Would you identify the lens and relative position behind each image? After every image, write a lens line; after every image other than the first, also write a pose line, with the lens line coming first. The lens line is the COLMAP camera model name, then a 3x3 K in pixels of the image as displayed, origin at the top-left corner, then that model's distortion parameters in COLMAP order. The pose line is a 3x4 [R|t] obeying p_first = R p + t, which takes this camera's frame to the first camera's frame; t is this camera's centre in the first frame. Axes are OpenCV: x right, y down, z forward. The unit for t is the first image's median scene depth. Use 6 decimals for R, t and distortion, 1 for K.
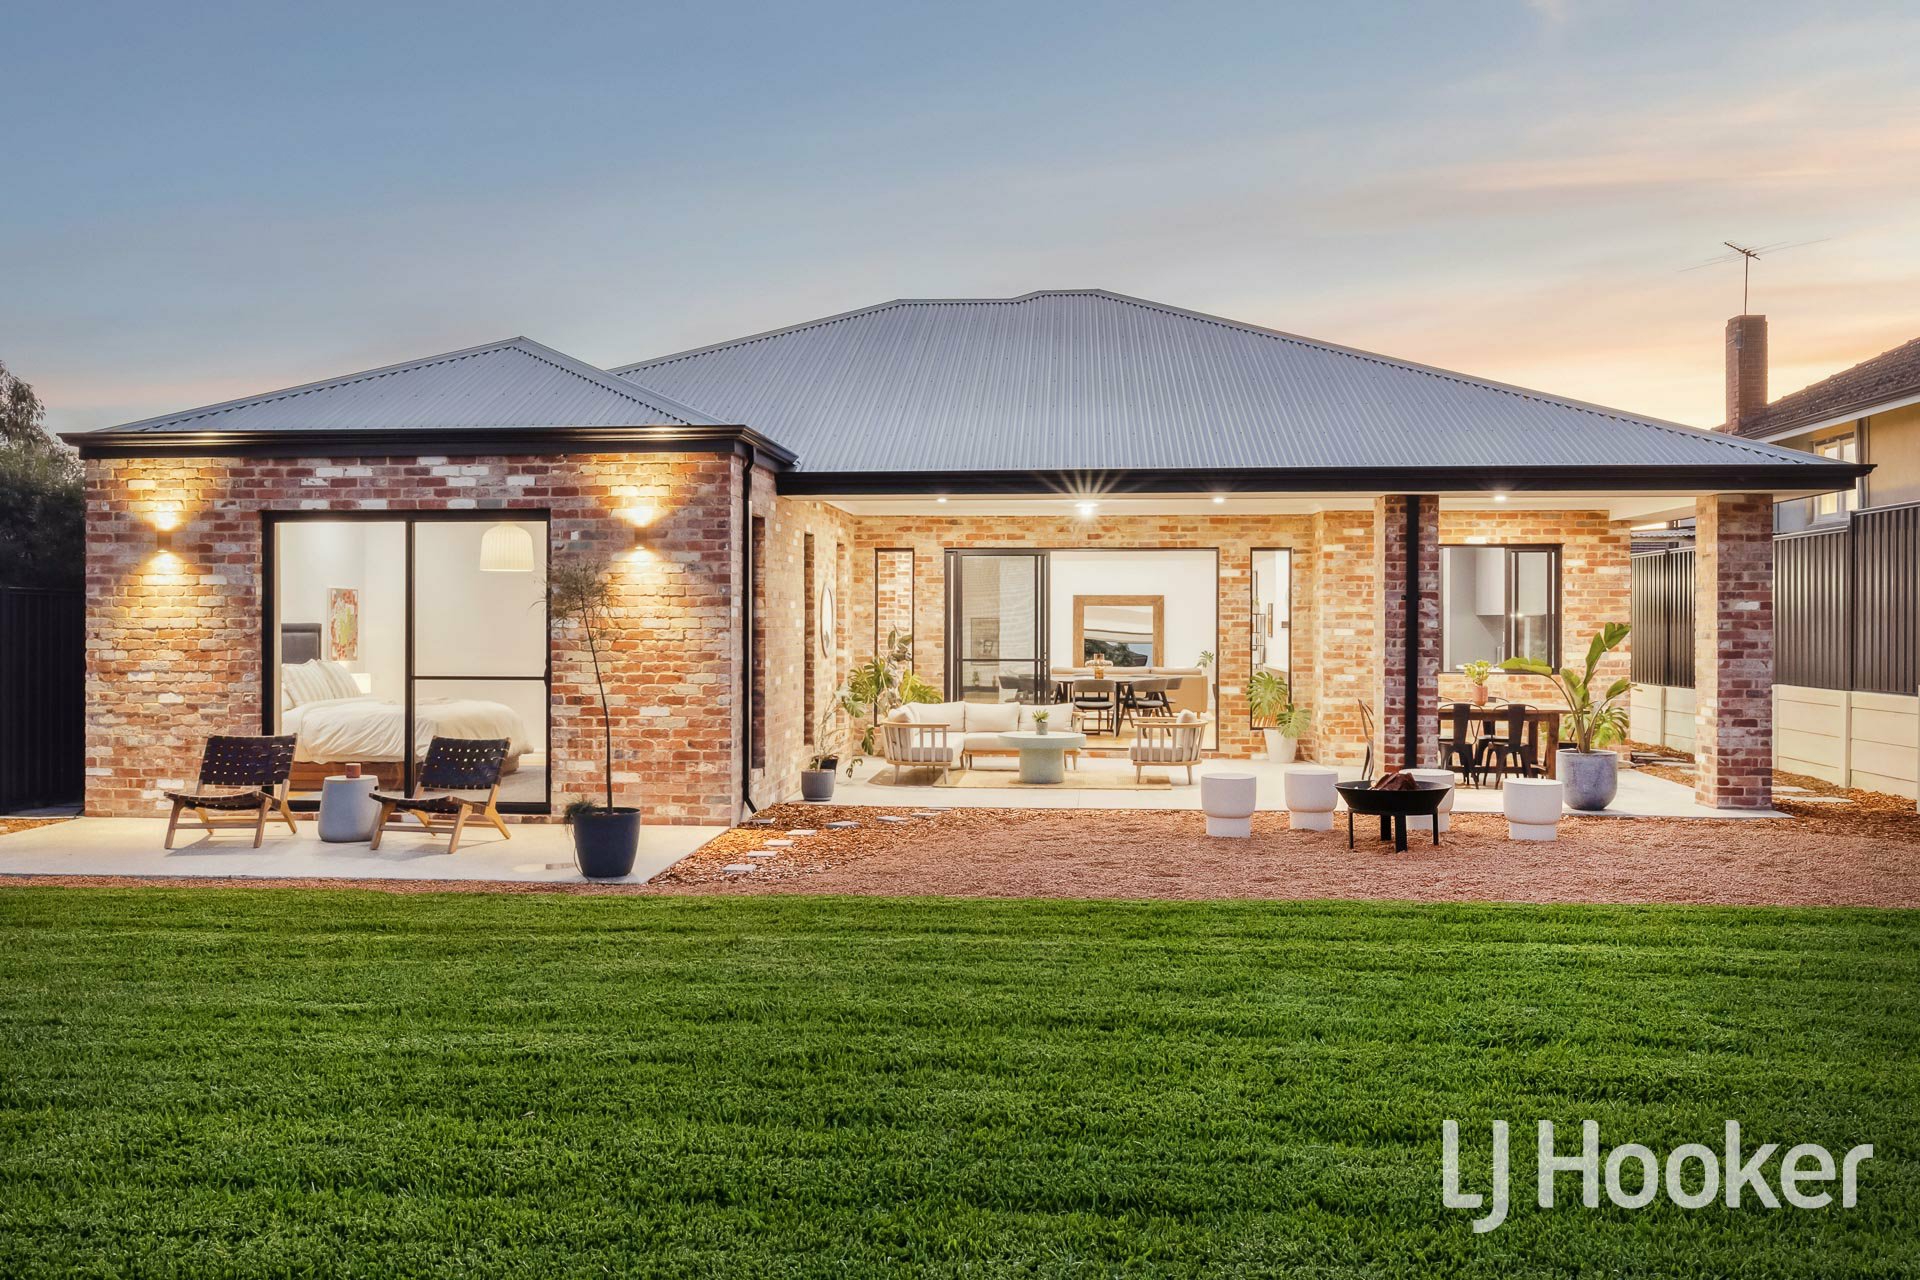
lens RADIAL K [[1592.0, 0, 959.4], [0, 1592.0, 642.7], [0, 0, 1]] dist [0.007576, 0.010249]
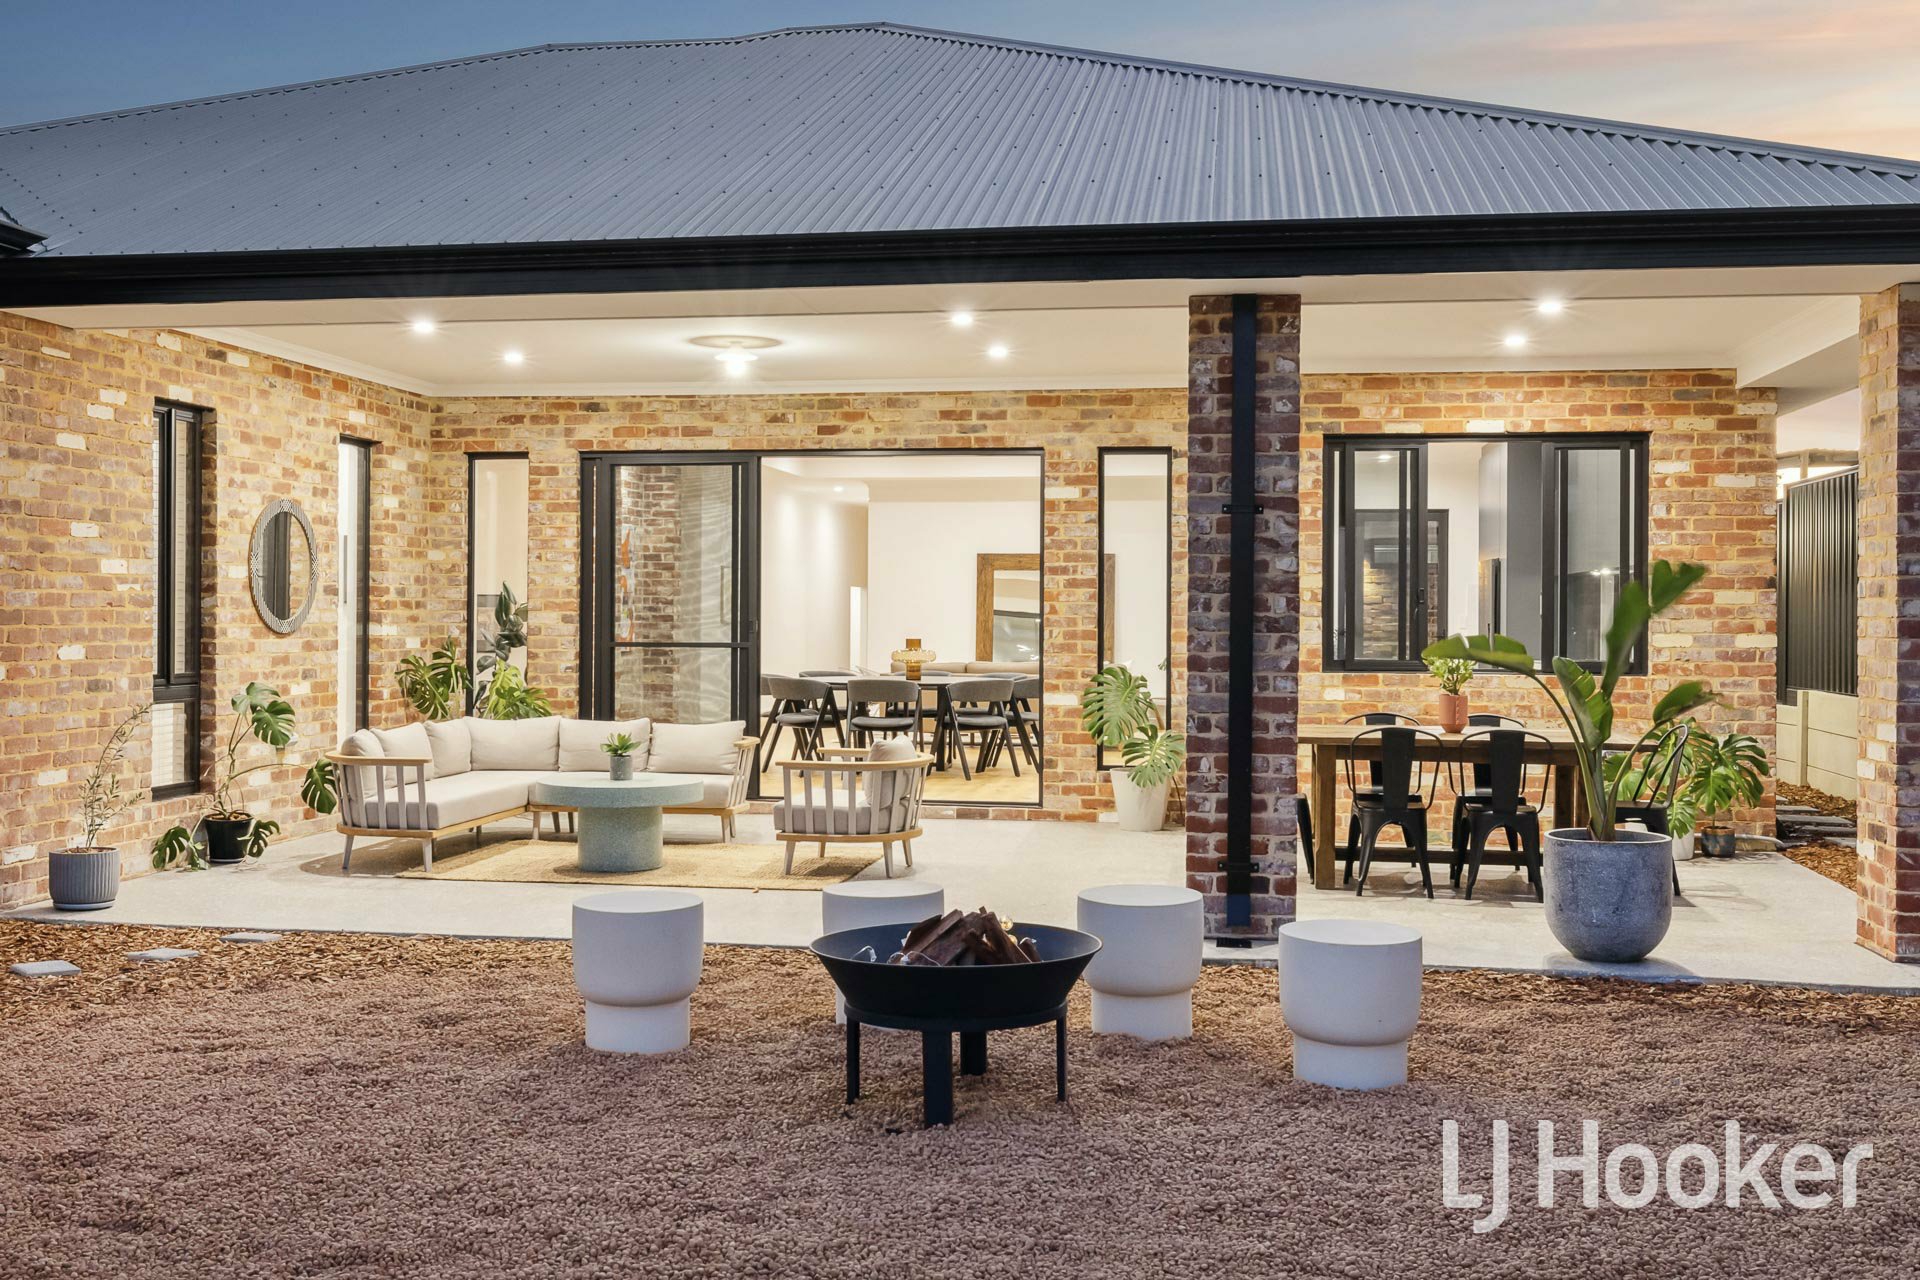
lens RADIAL K [[1920.7, 0, 958.6], [0, 1920.7, 627.2], [0, 0, 1]] dist [0.013078, 0.000000]
pose [[0.997373, 0.003656, -0.072351, 0.193243], [-0.004166, 0.999968, -0.006890, 0.009460], [0.072323, 0.007173, 0.997355, 0.334512]]
